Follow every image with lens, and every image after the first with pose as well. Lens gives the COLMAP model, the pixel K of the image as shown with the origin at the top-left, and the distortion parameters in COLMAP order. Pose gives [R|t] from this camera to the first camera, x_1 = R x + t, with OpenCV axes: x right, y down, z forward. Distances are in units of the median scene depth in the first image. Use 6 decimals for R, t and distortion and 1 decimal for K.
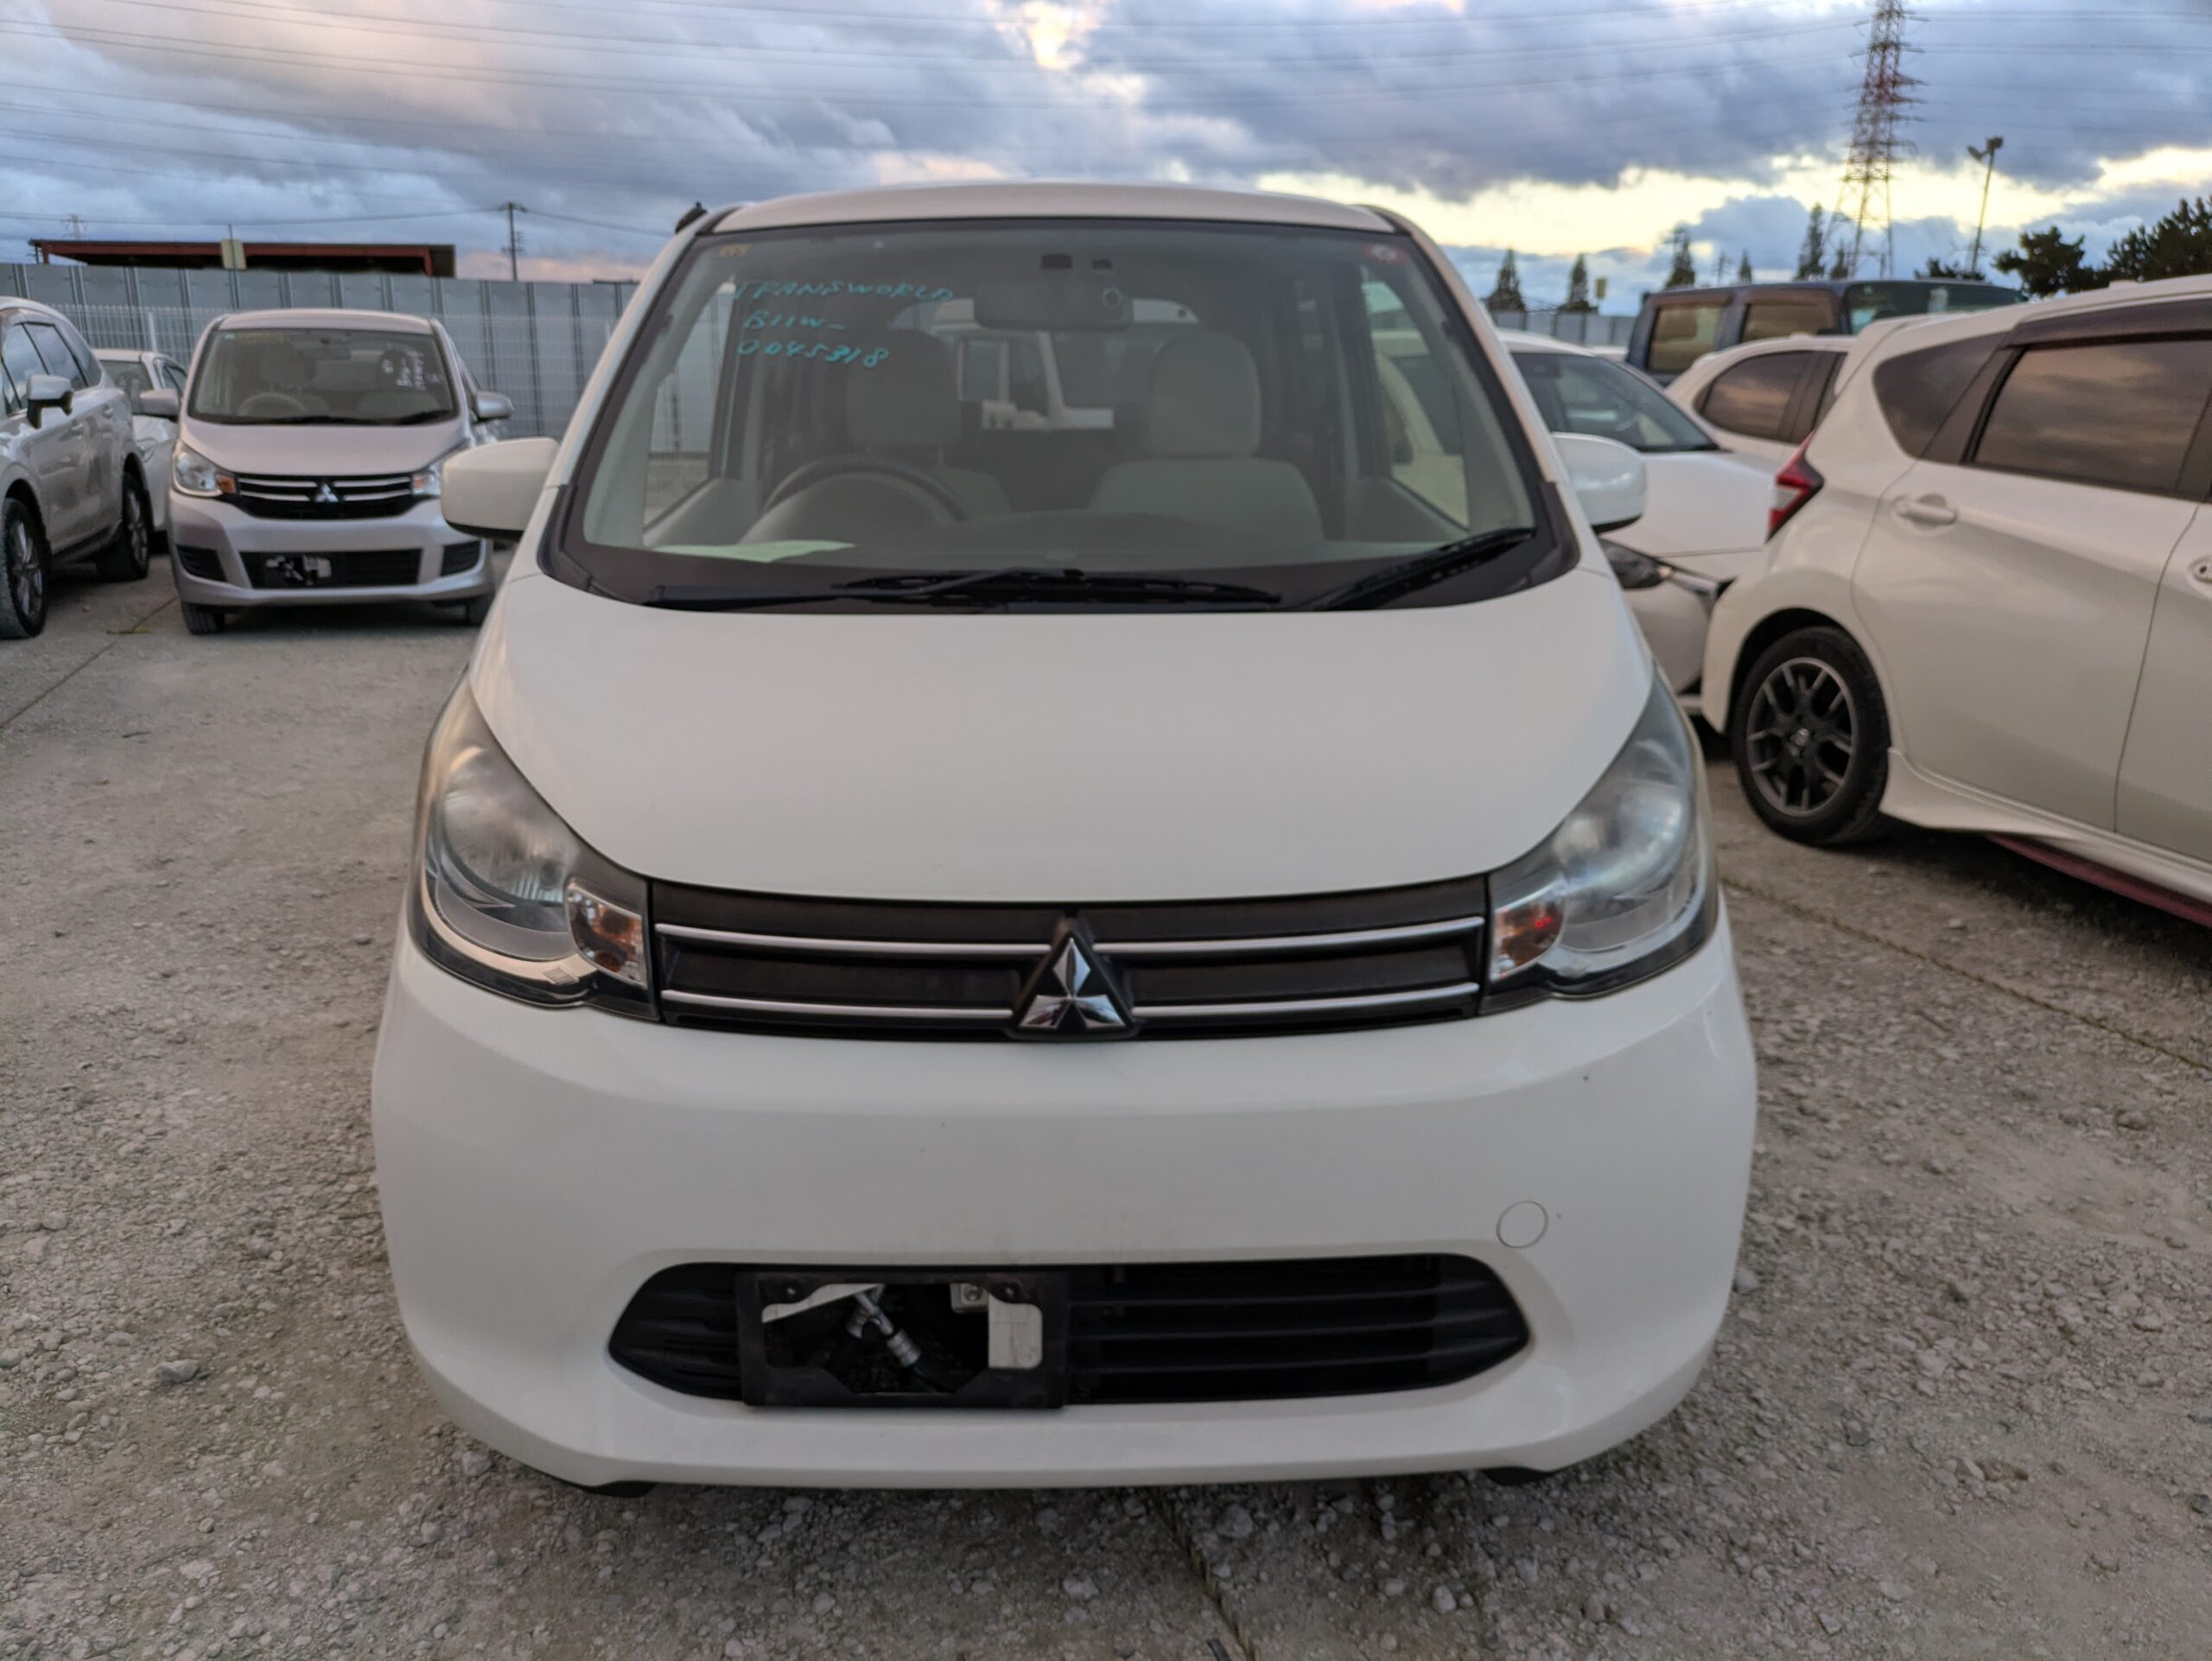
lens RADIAL K [[1624.6, 0, 1106.0], [0, 1624.6, 830.5], [0, 0, 1]] dist [0.019160, -0.022029]
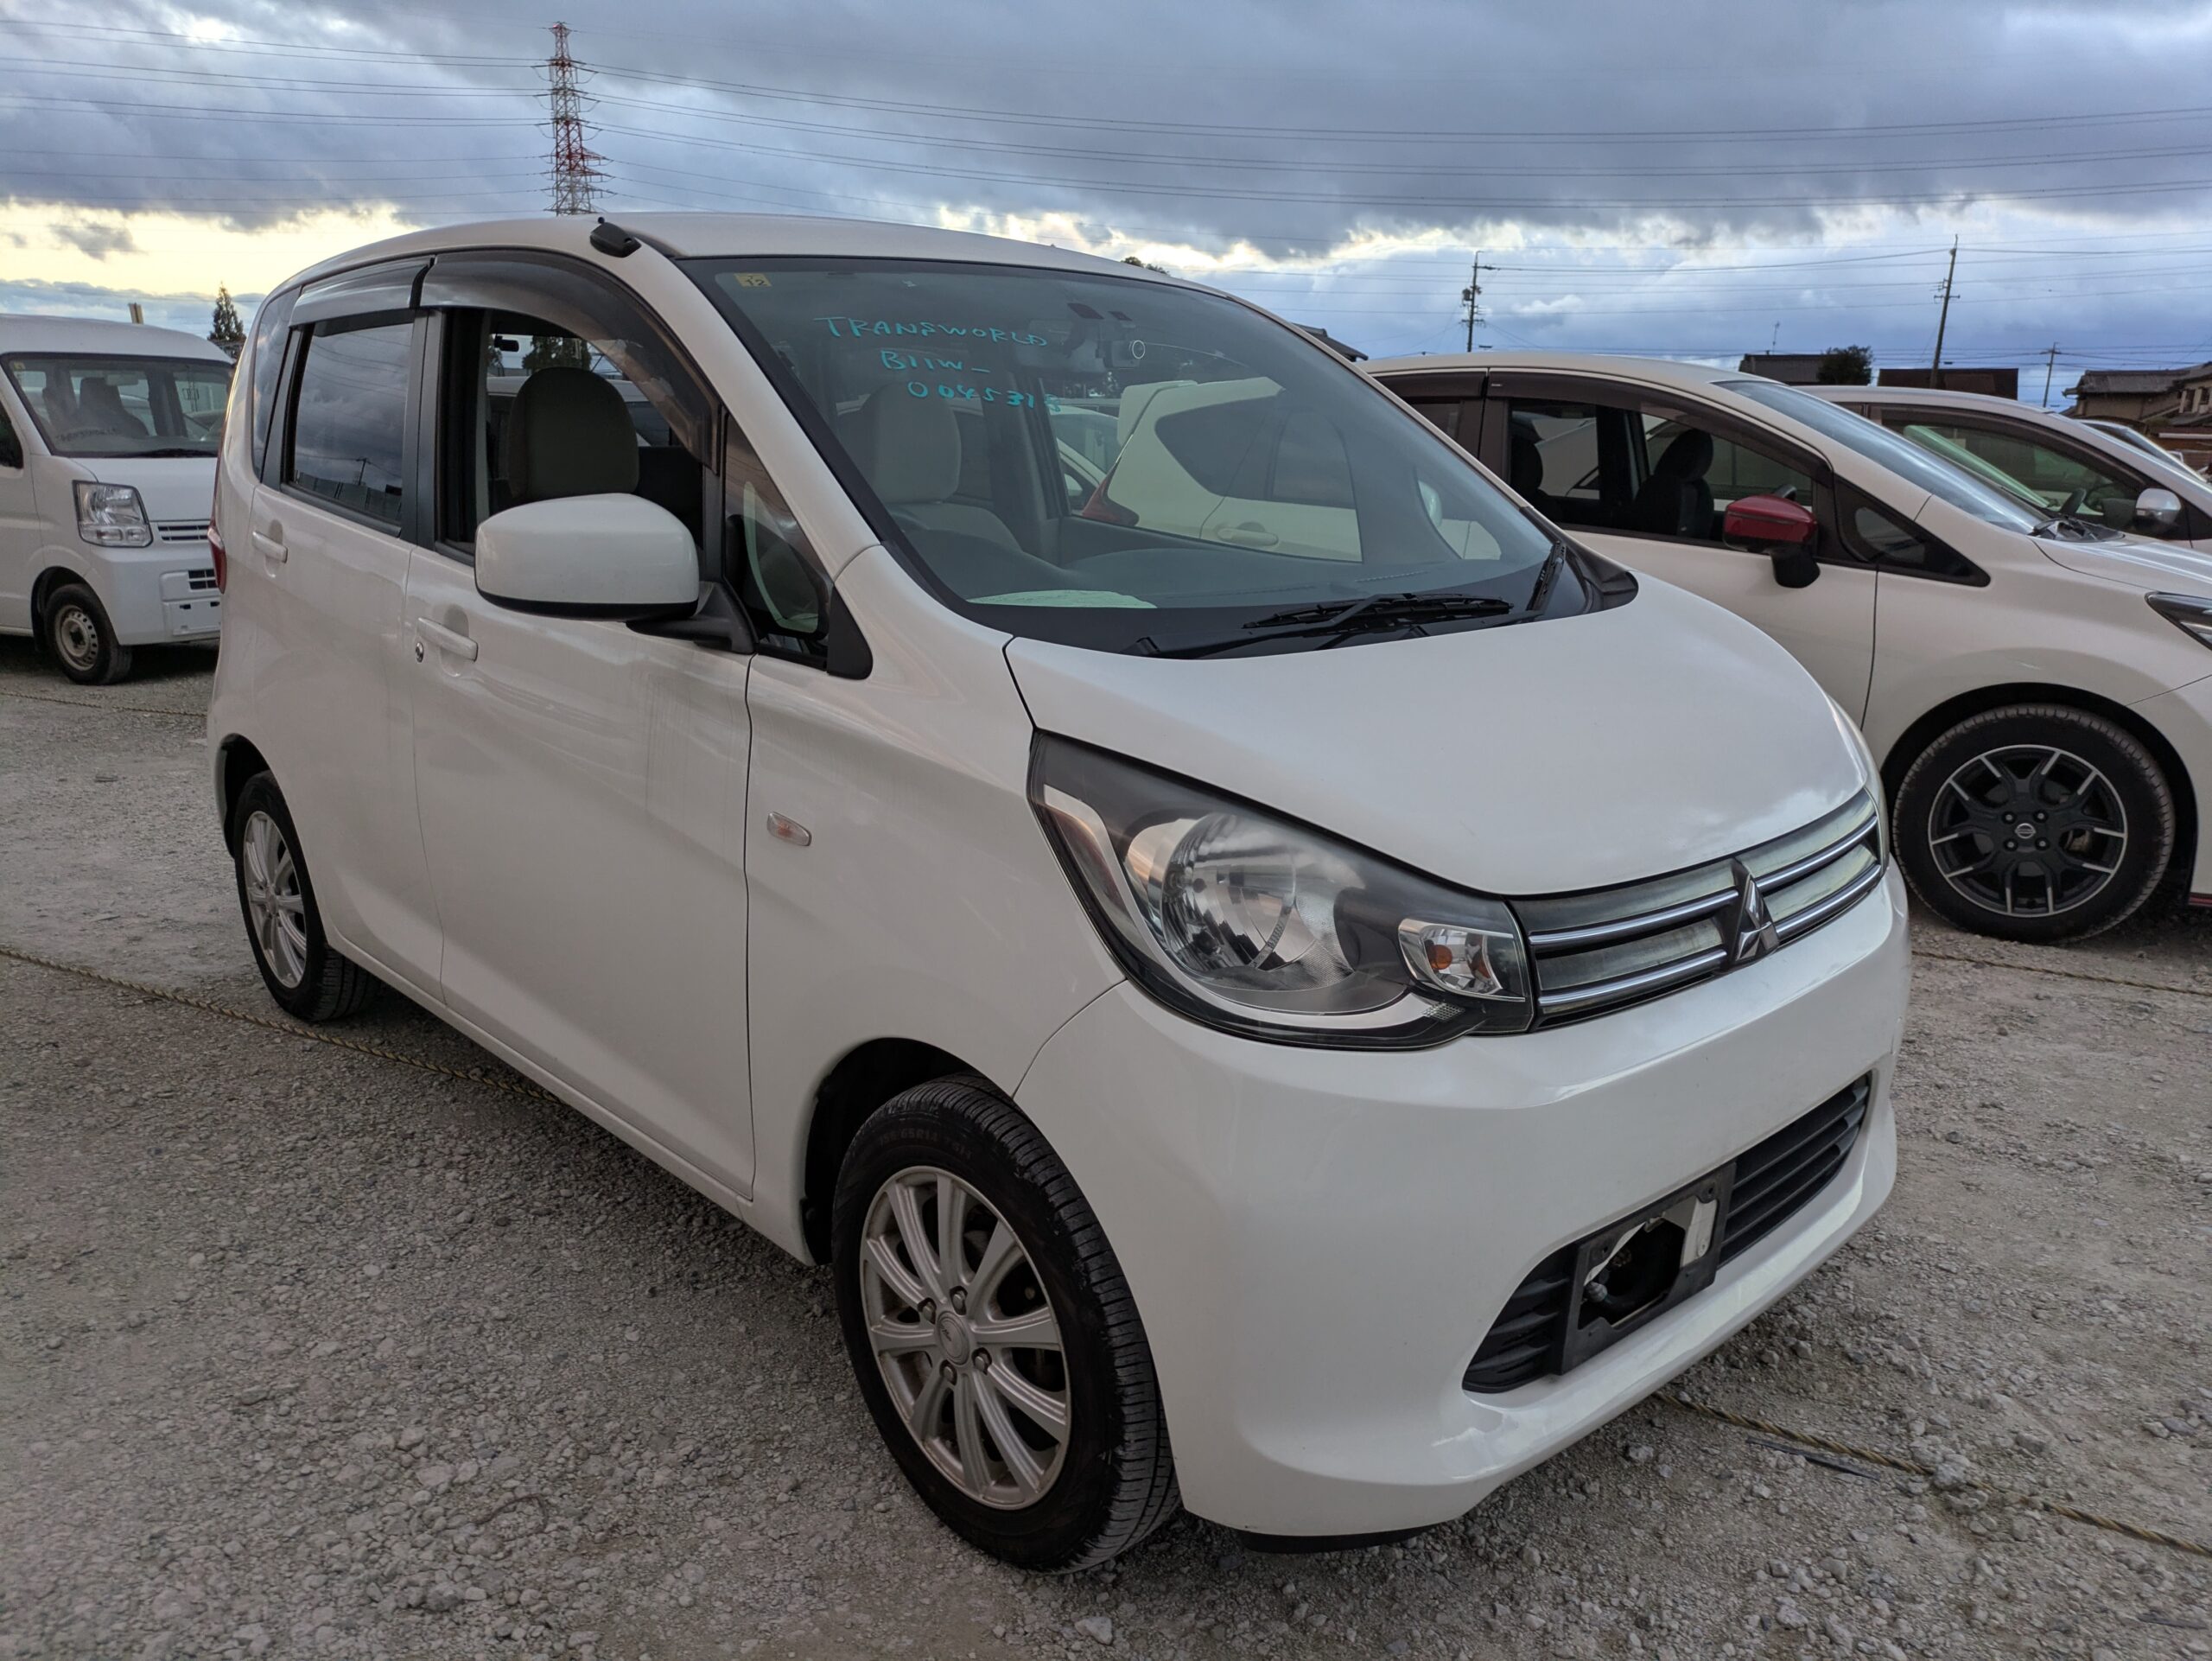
lens RADIAL K [[1624.6, 0, 1106.0], [0, 1624.6, 830.5], [0, 0, 1]] dist [0.019160, -0.022029]
pose [[0.743146, -0.154763, 0.650986, -0.413051], [0.174106, 0.984098, 0.035202, -0.034046], [-0.646081, 0.087181, 0.758273, 0.134453]]
